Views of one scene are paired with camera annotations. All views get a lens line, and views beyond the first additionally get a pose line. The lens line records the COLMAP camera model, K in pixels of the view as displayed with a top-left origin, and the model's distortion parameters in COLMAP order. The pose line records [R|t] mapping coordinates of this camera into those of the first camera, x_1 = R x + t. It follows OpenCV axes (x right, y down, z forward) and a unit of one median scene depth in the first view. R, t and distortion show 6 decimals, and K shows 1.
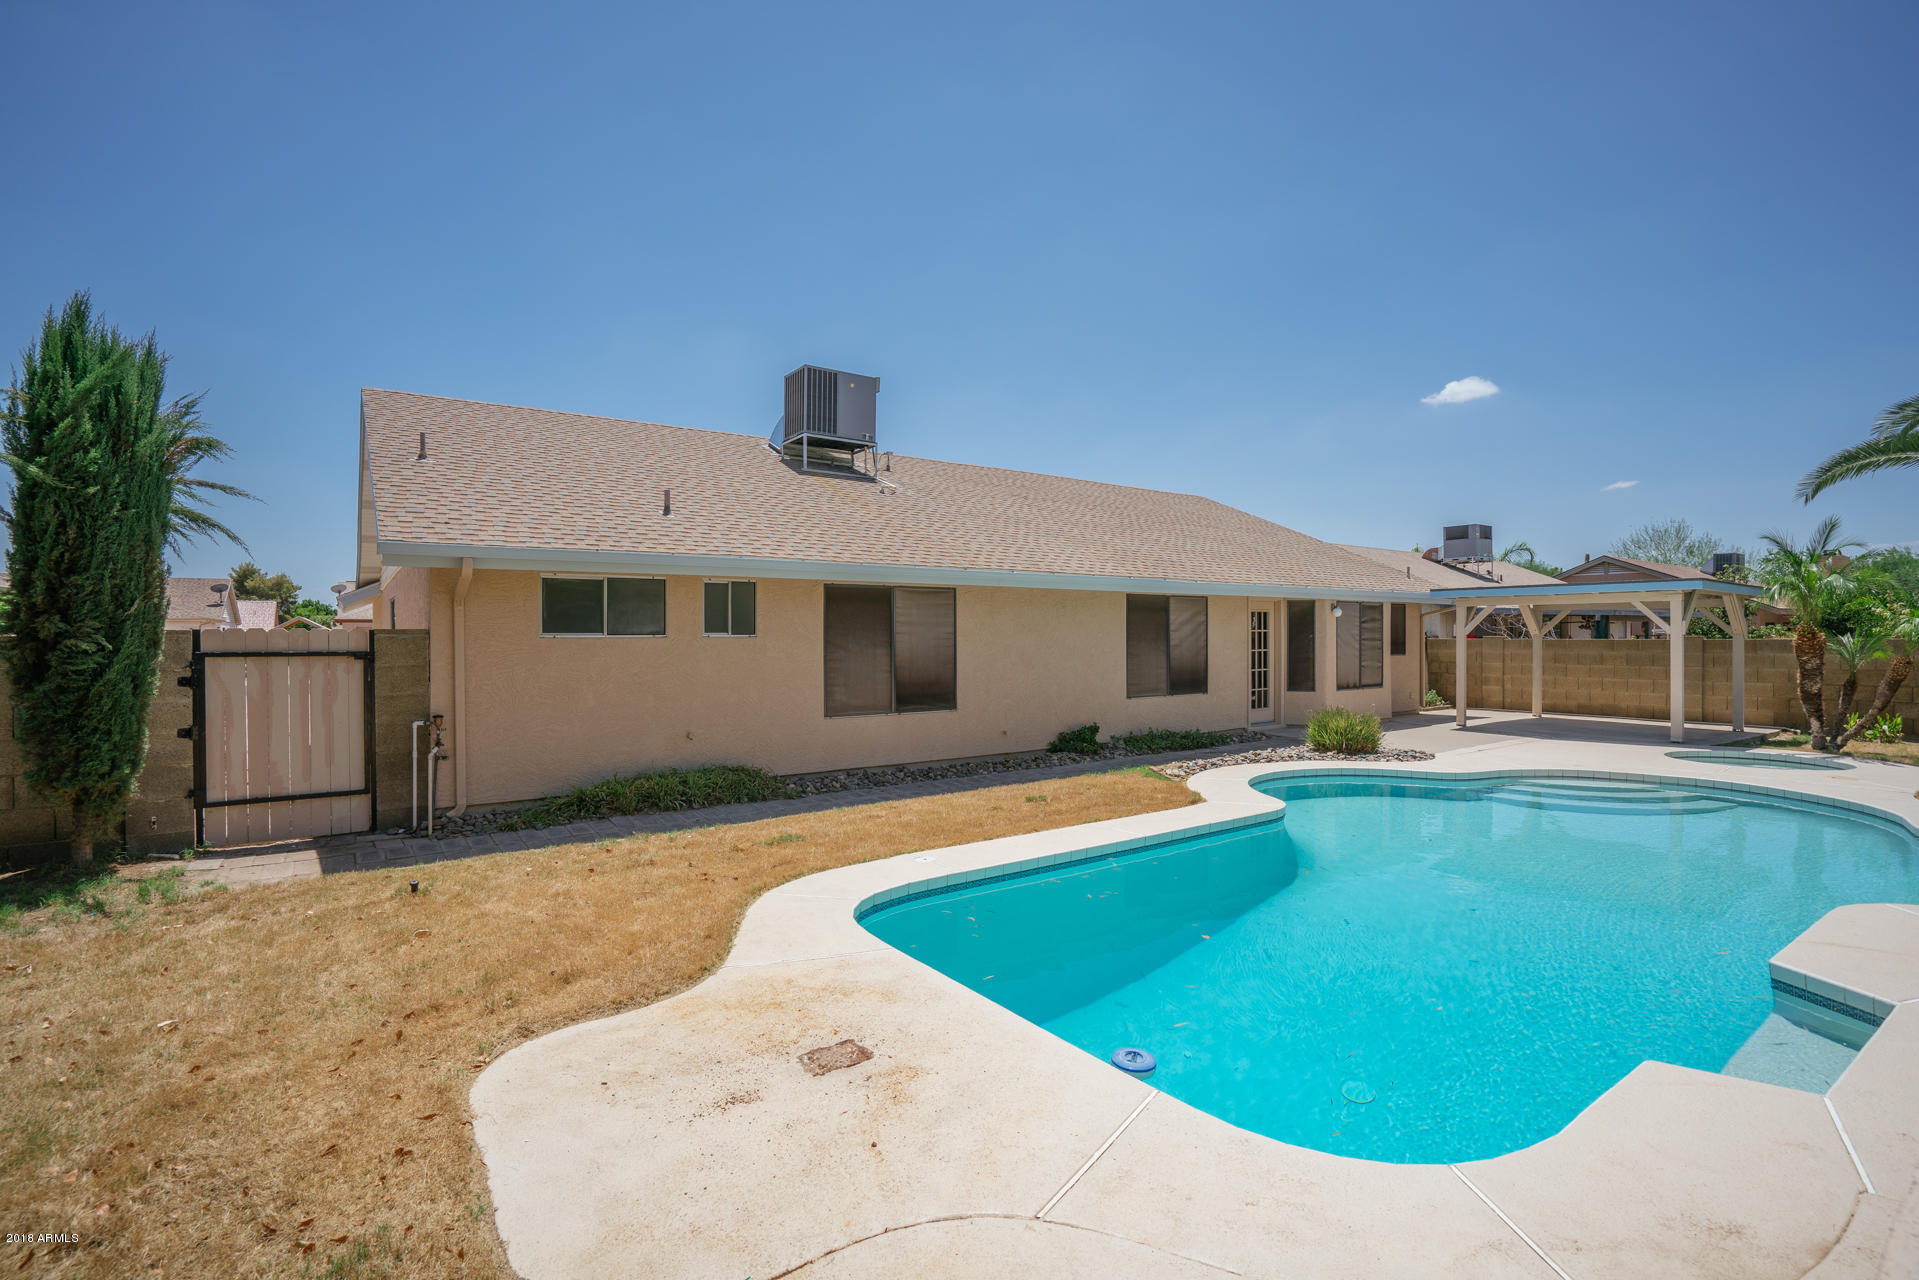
lens RADIAL K [[884.1, 0, 965.2], [0, 884.1, 635.9], [0, 0, 1]] dist [-0.040293, 0.004093]
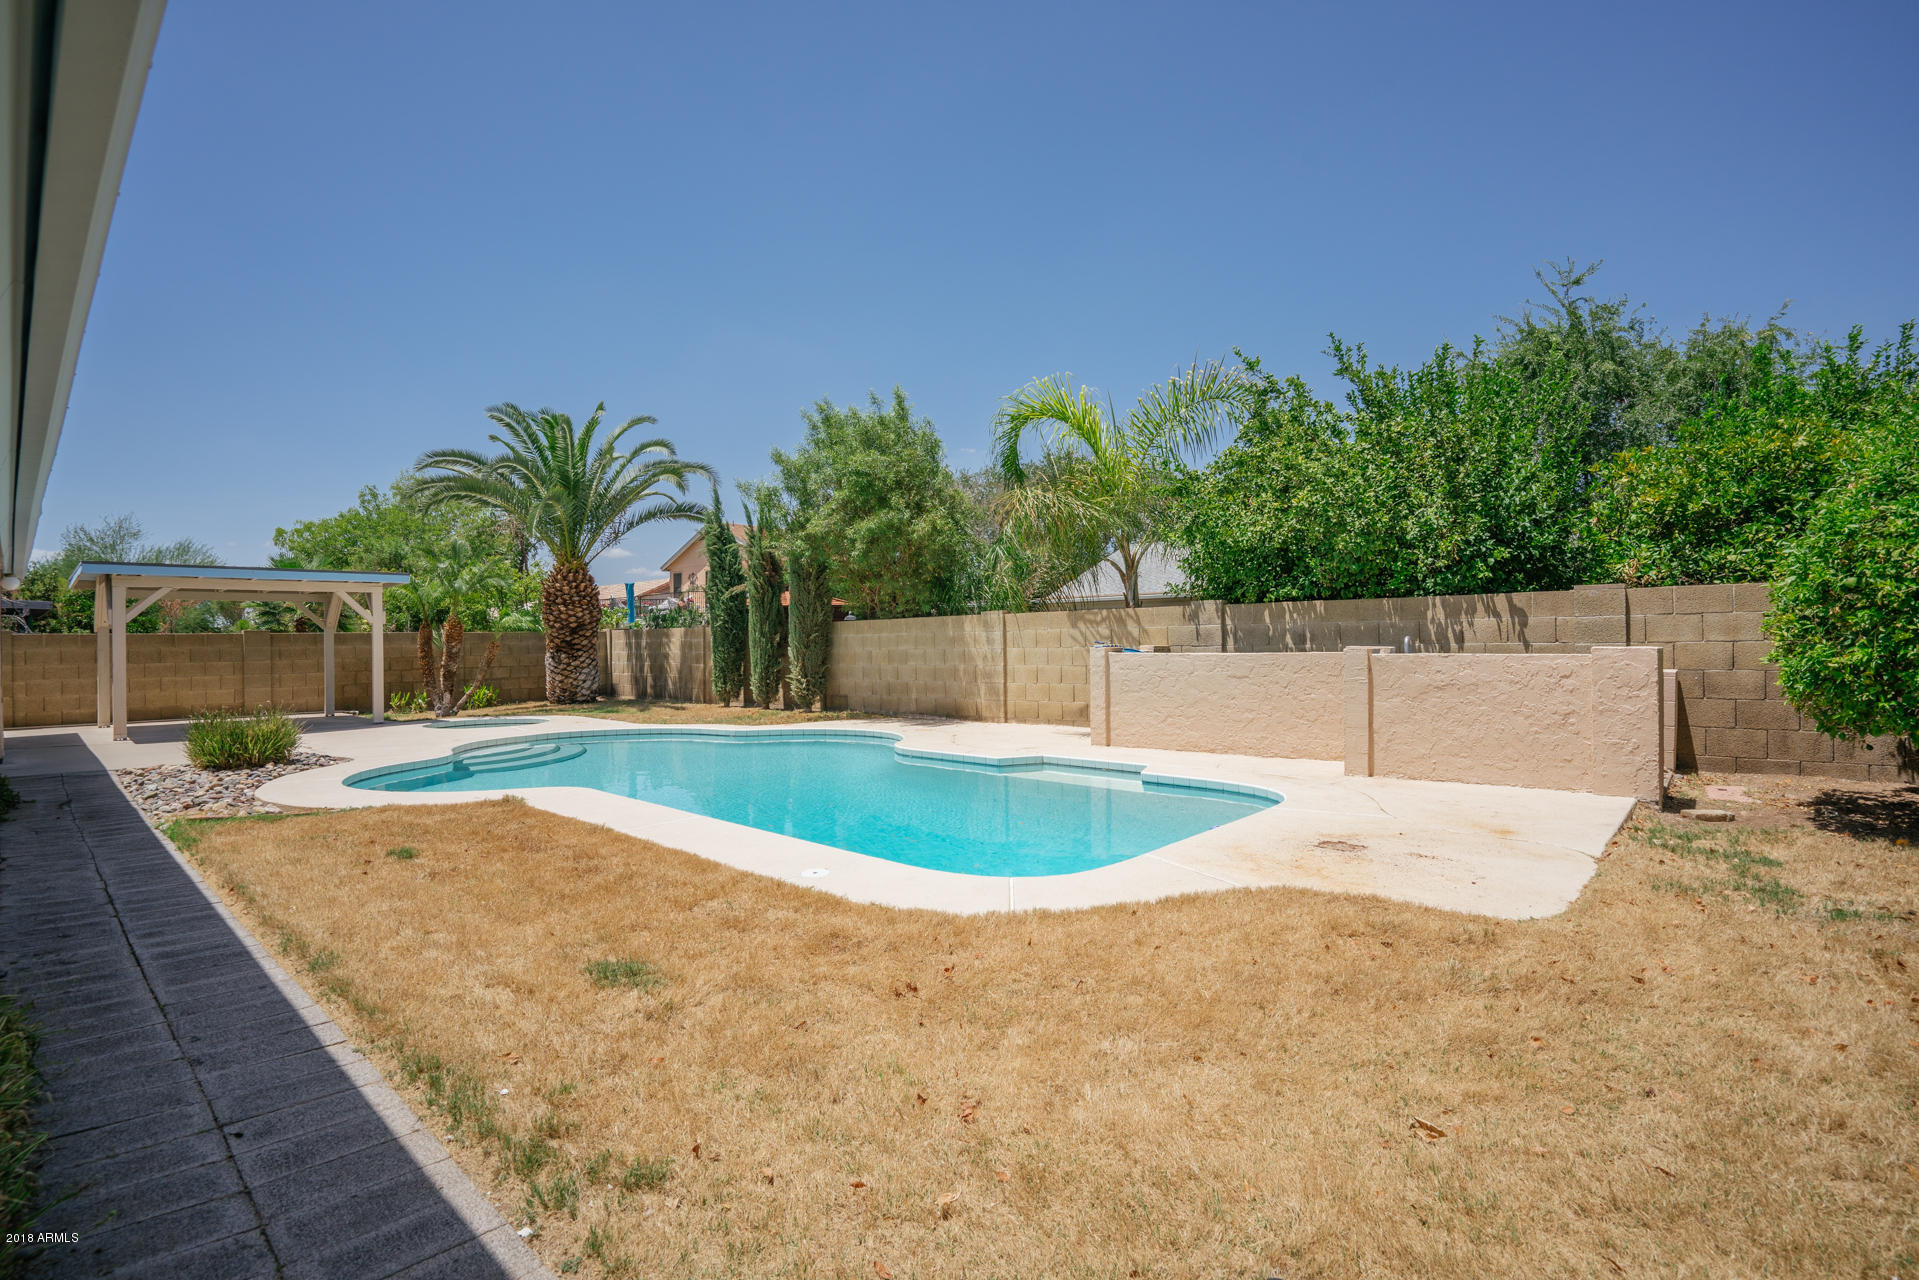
lens RADIAL K [[884.1, 0, 966.2], [0, 884.1, 642.6], [0, 0, 1]] dist [-0.040293, 0.004093]
pose [[-0.228383, 0.002297, 0.973569, -0.328399], [0.014793, 0.999890, 0.001111, 0.026835], [-0.973459, 0.014656, -0.228392, 0.436499]]
